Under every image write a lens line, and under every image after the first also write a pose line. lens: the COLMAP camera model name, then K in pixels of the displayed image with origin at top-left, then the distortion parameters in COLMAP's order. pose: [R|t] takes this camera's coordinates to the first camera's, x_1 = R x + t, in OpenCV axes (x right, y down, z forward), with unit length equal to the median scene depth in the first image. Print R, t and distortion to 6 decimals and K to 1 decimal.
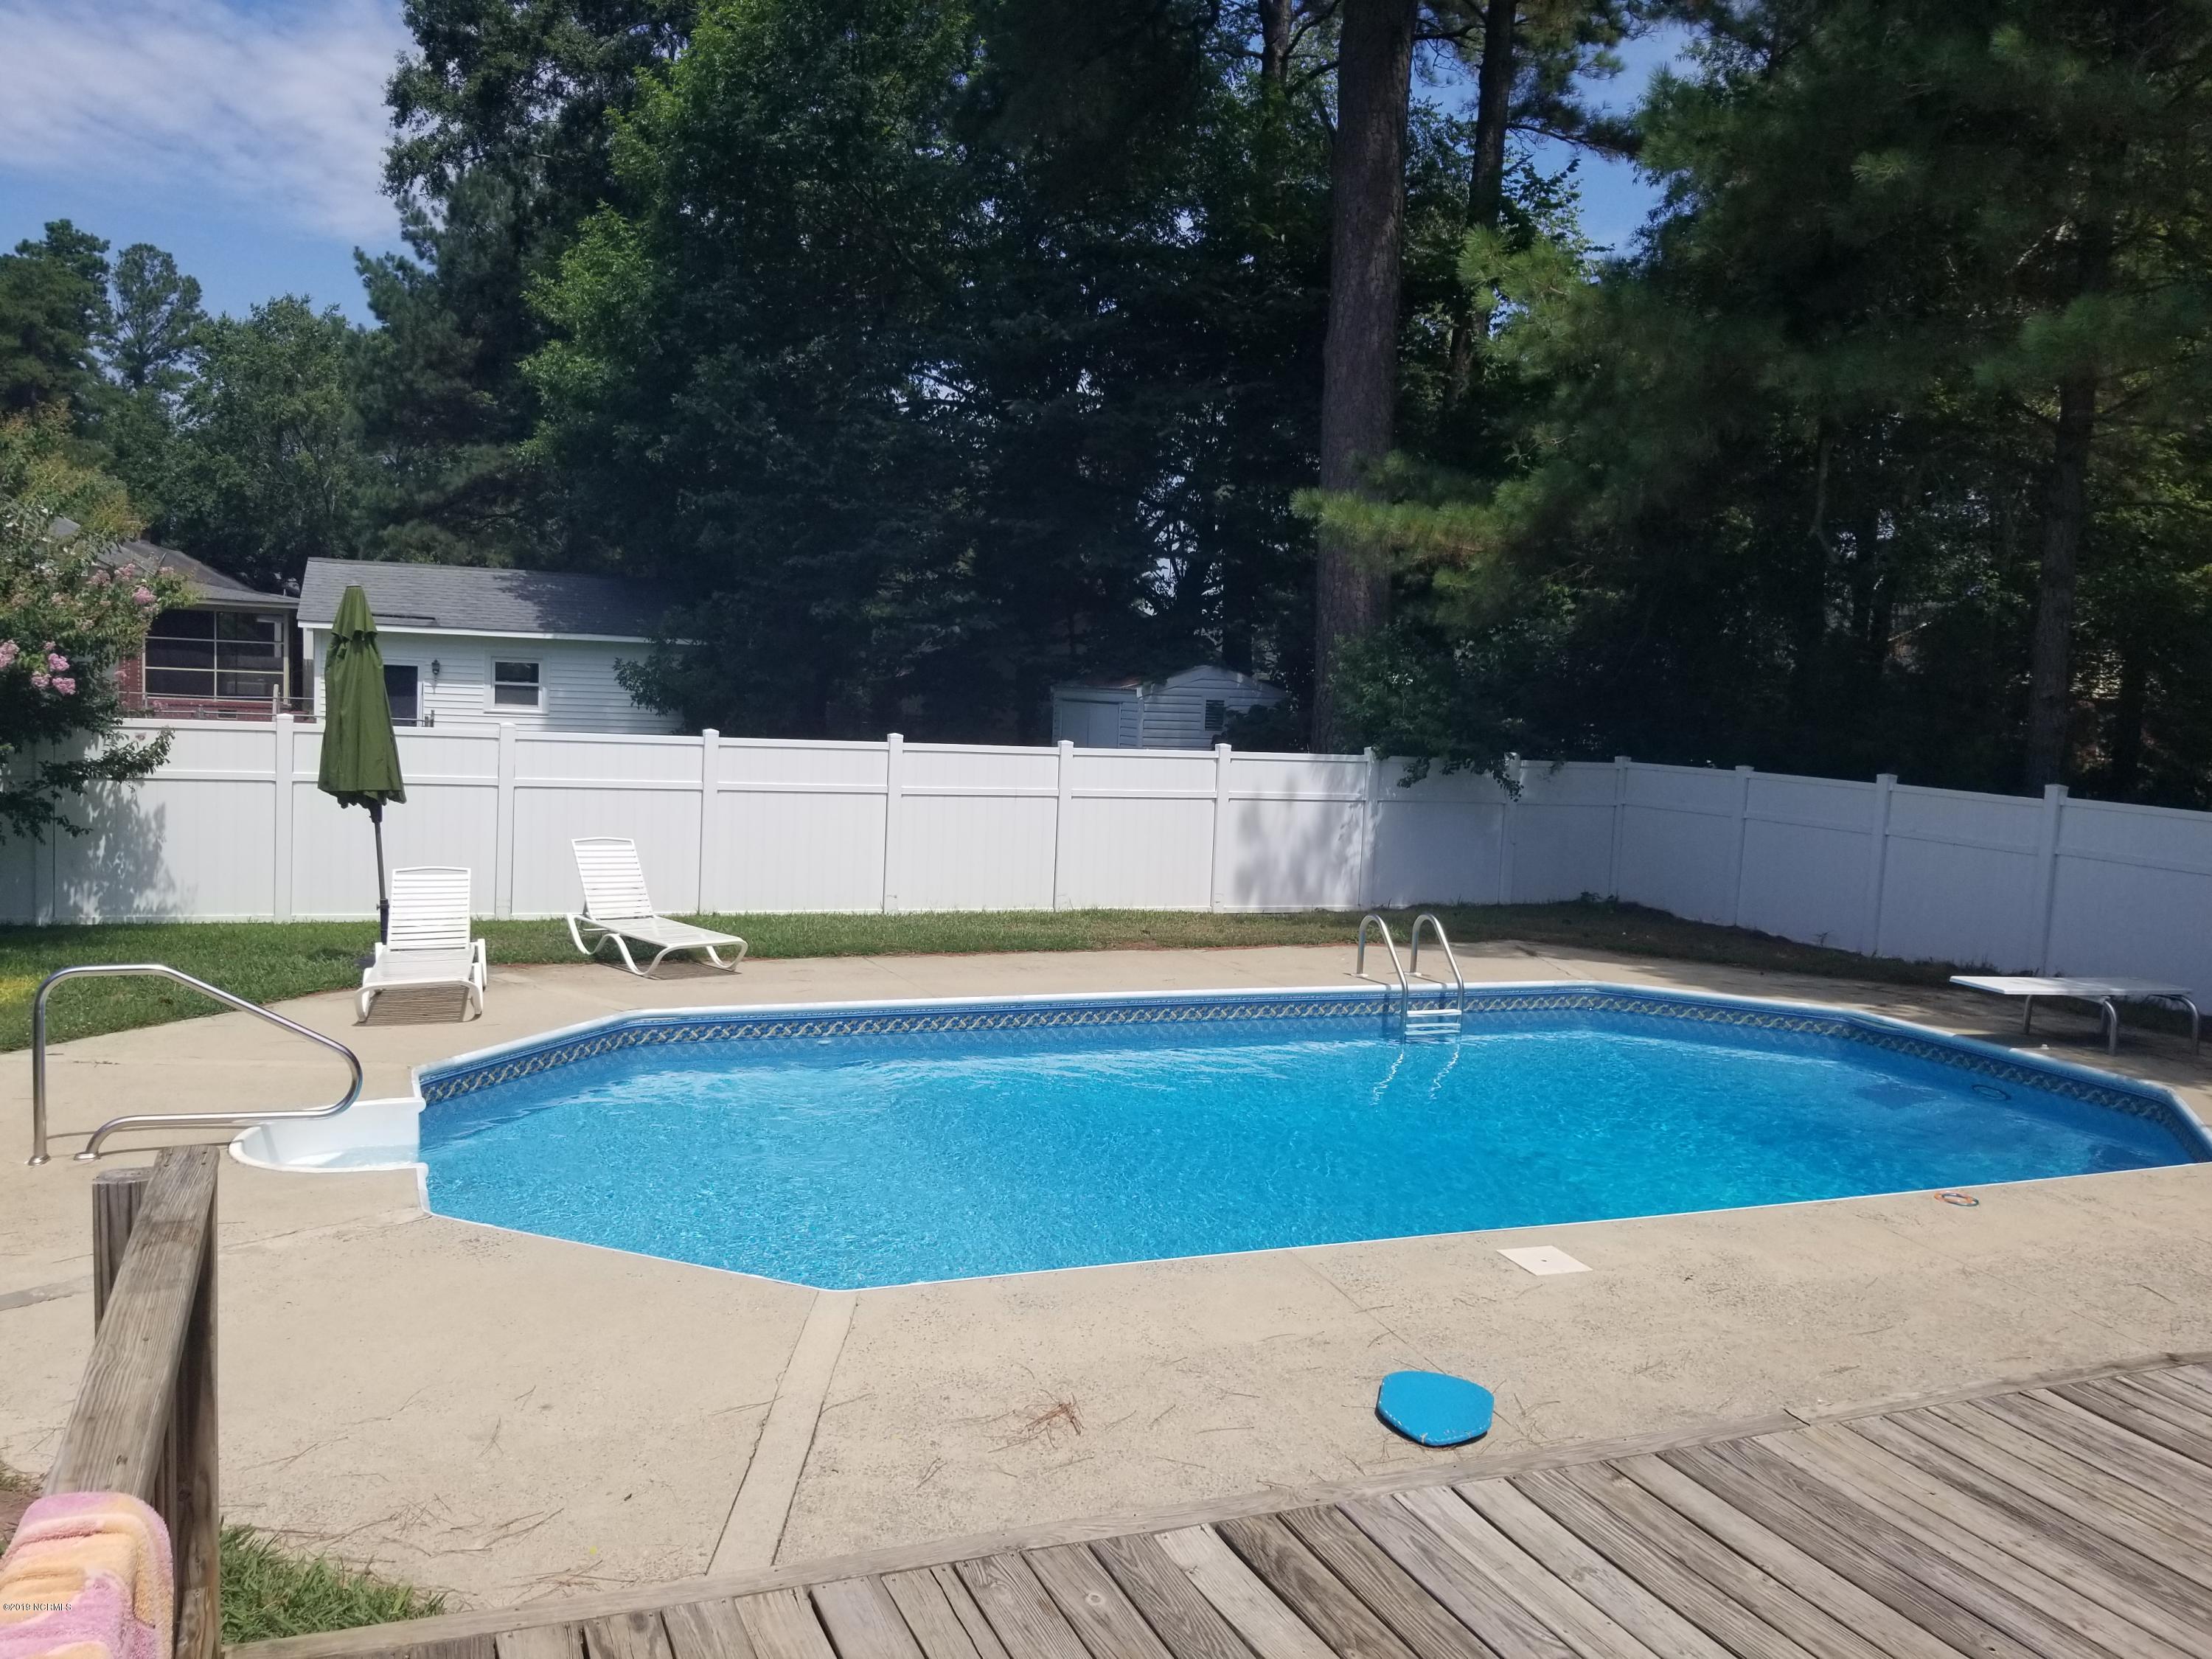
lens RADIAL K [[1754.9, 0, 1102.5], [0, 1754.9, 820.1], [0, 0, 1]] dist [0.062796, -0.098260]
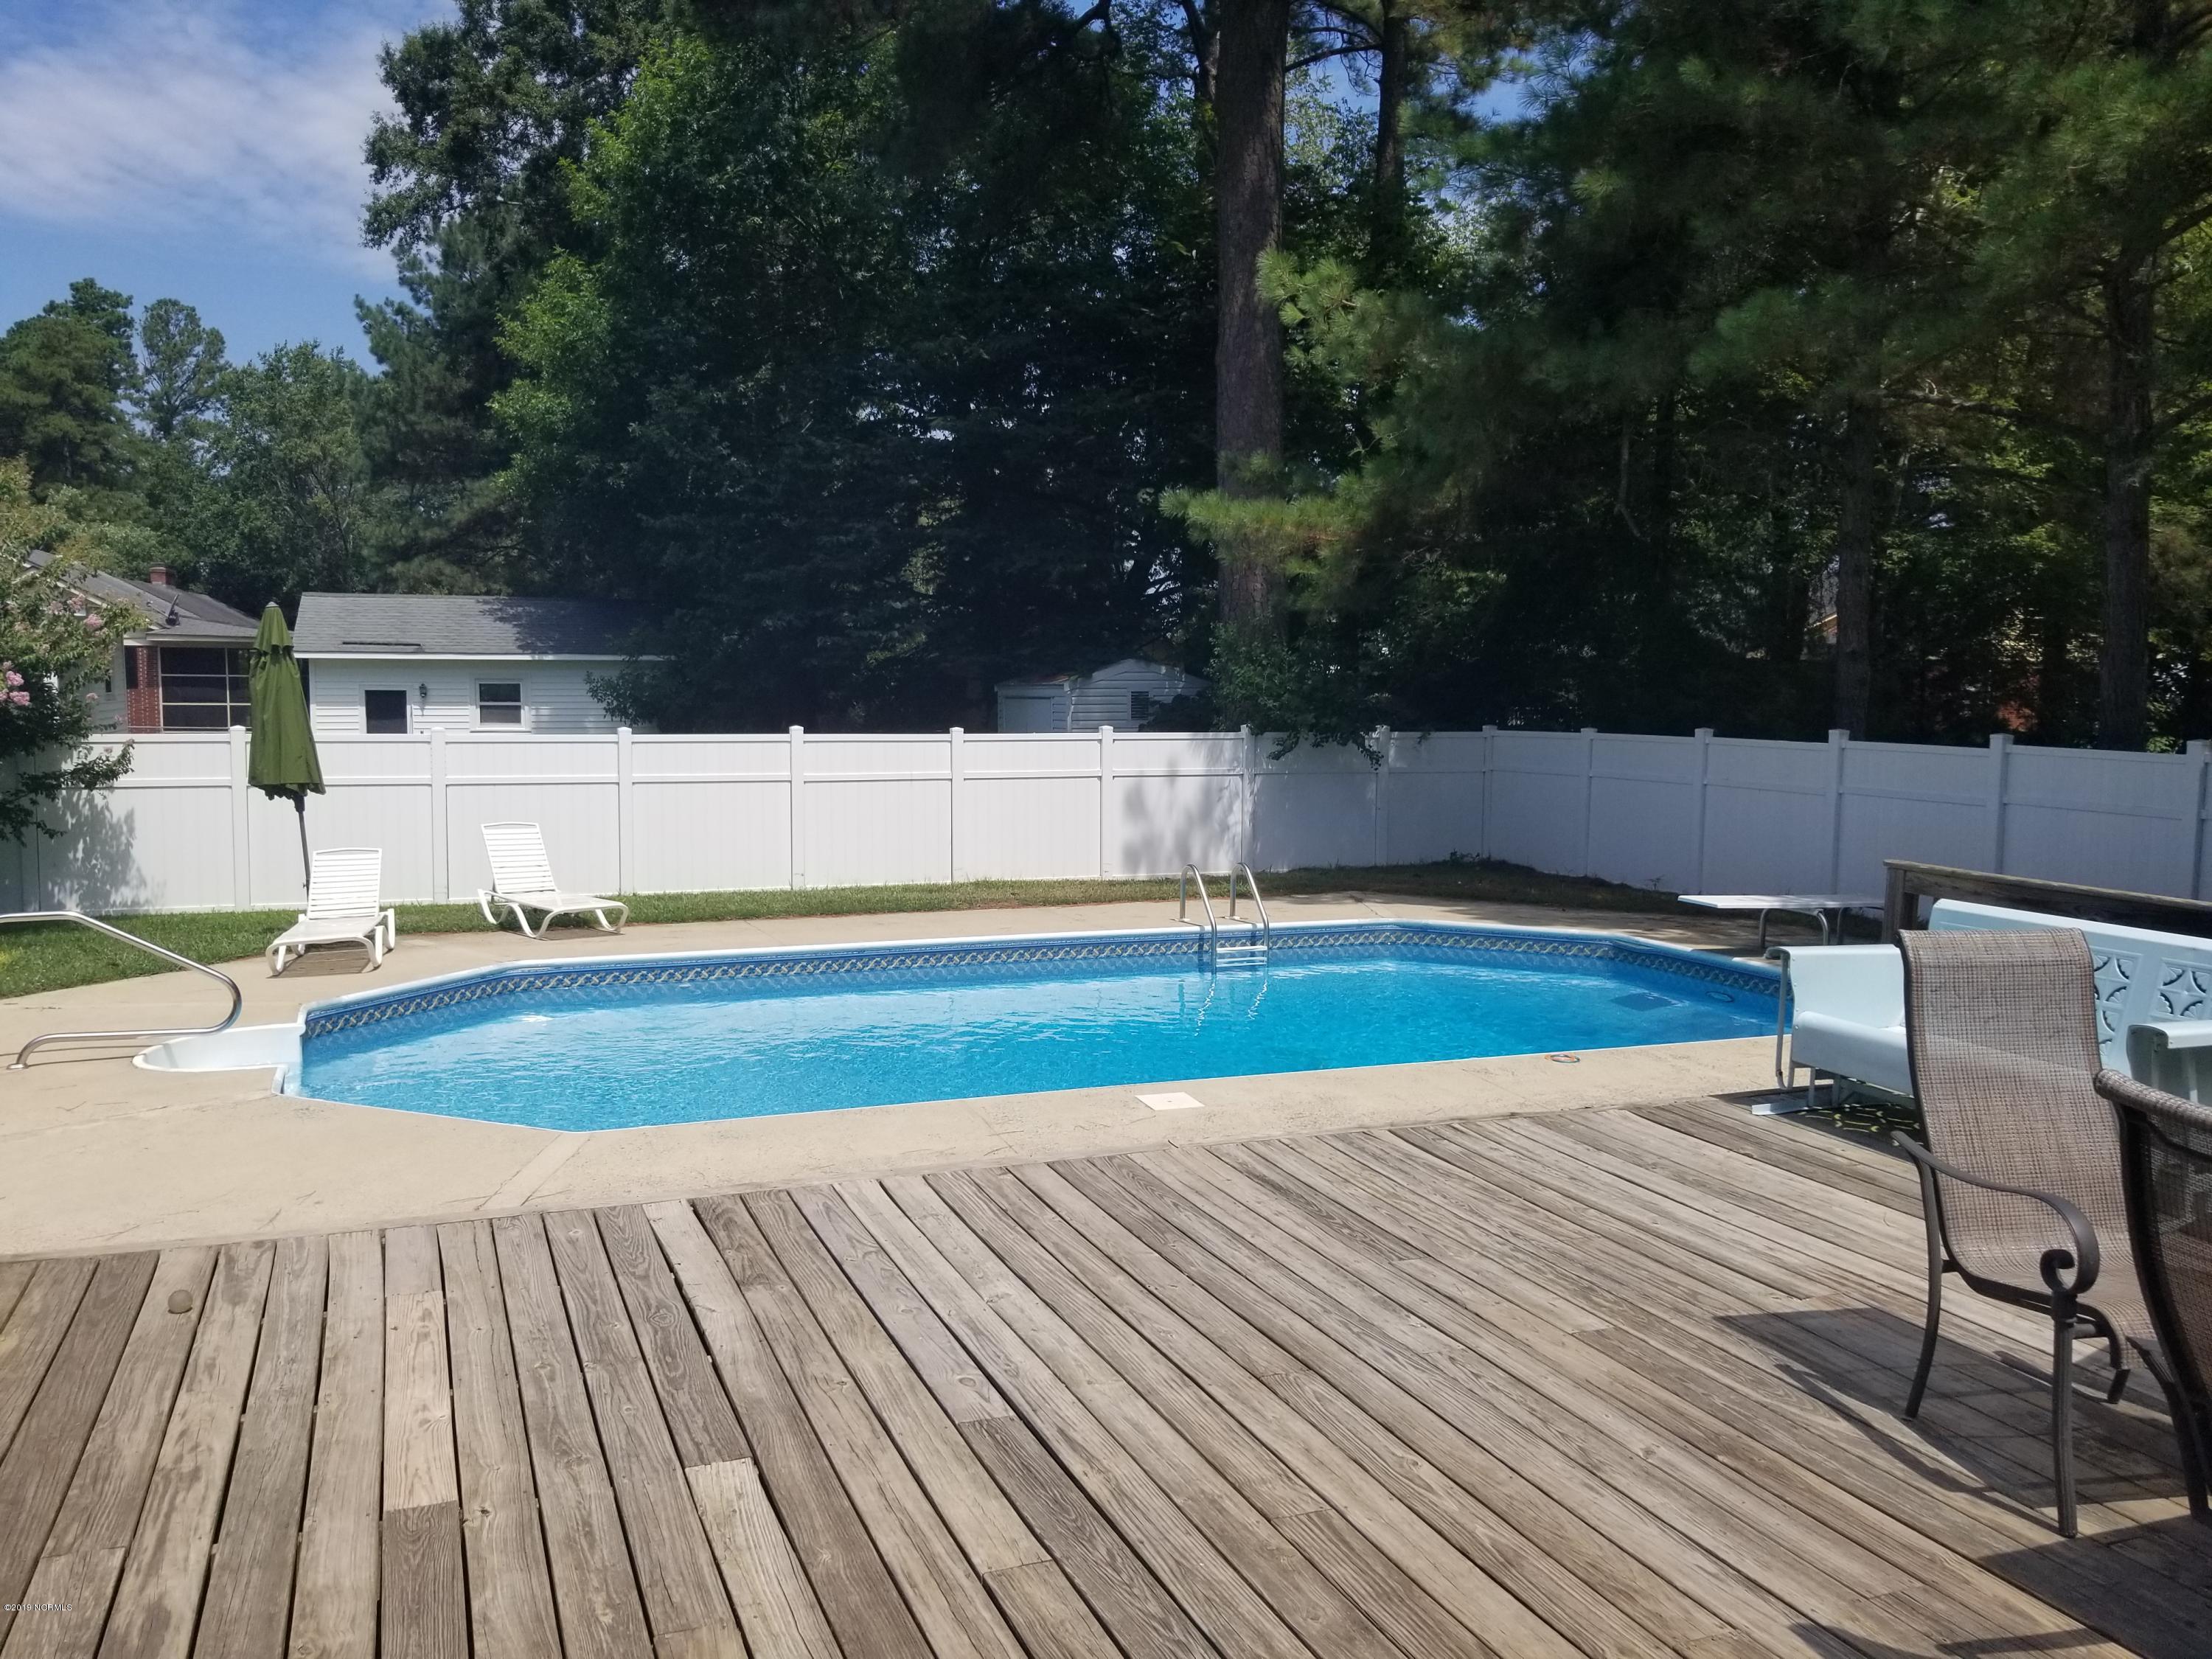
lens RADIAL K [[1754.9, 0, 1091.7], [0, 1754.9, 824.2], [0, 0, 1]] dist [0.062796, -0.098260]
pose [[0.998941, -0.036502, -0.028007, 0.091651], [0.036417, 0.999330, -0.003547, 0.021836], [0.028118, 0.002524, 0.999601, -0.091277]]
